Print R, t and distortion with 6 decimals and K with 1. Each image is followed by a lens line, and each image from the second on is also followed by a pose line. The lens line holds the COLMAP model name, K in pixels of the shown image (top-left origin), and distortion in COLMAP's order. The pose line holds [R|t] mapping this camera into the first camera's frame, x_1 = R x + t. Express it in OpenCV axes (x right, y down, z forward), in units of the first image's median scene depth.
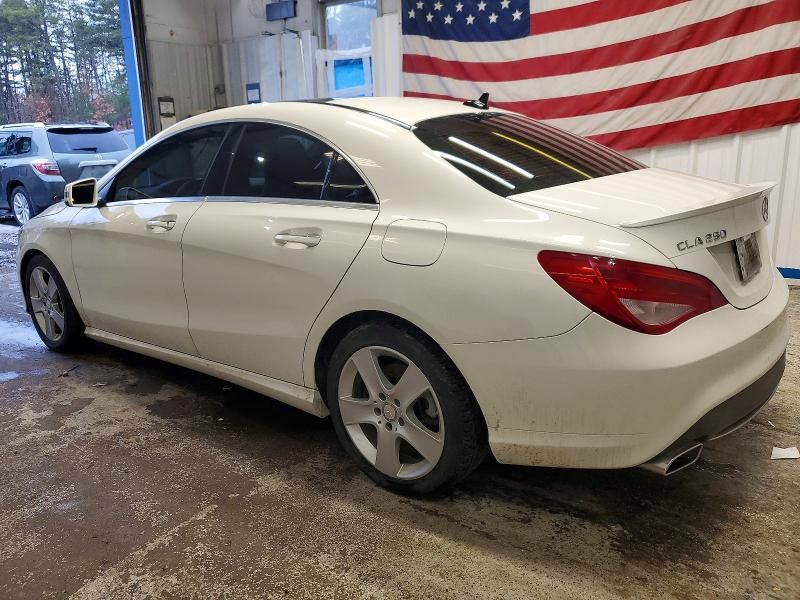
lens RADIAL K [[650.8, 0, 400.0], [0, 650.8, 300.0], [0, 0, 1]] dist [0.006503, 0.006043]
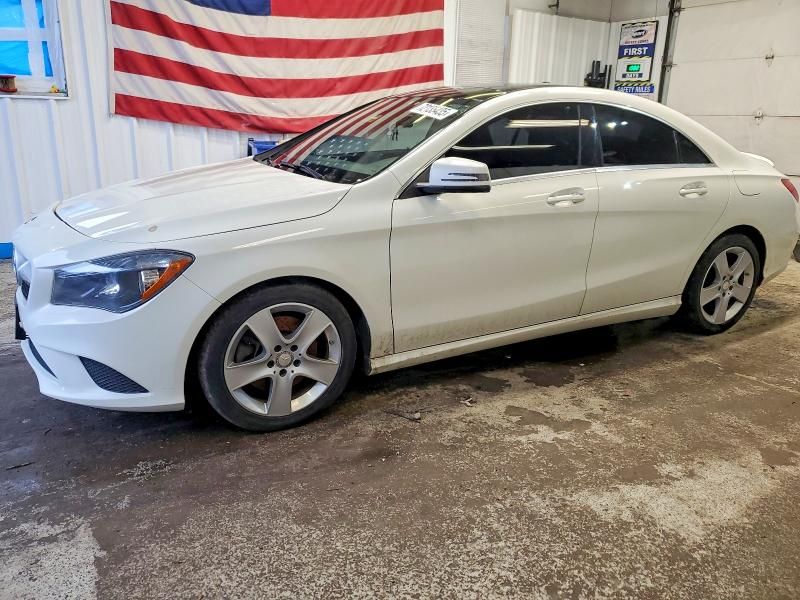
lens RADIAL K [[628.9, 0, 400.0], [0, 628.9, 300.0], [0, 0, 1]] dist [0.014811, -0.000604]
pose [[0.364151, -0.232161, 0.901940, -1.357081], [0.192158, 0.966324, 0.171152, -0.176422], [-0.911301, 0.110990, 0.396499, 0.832708]]
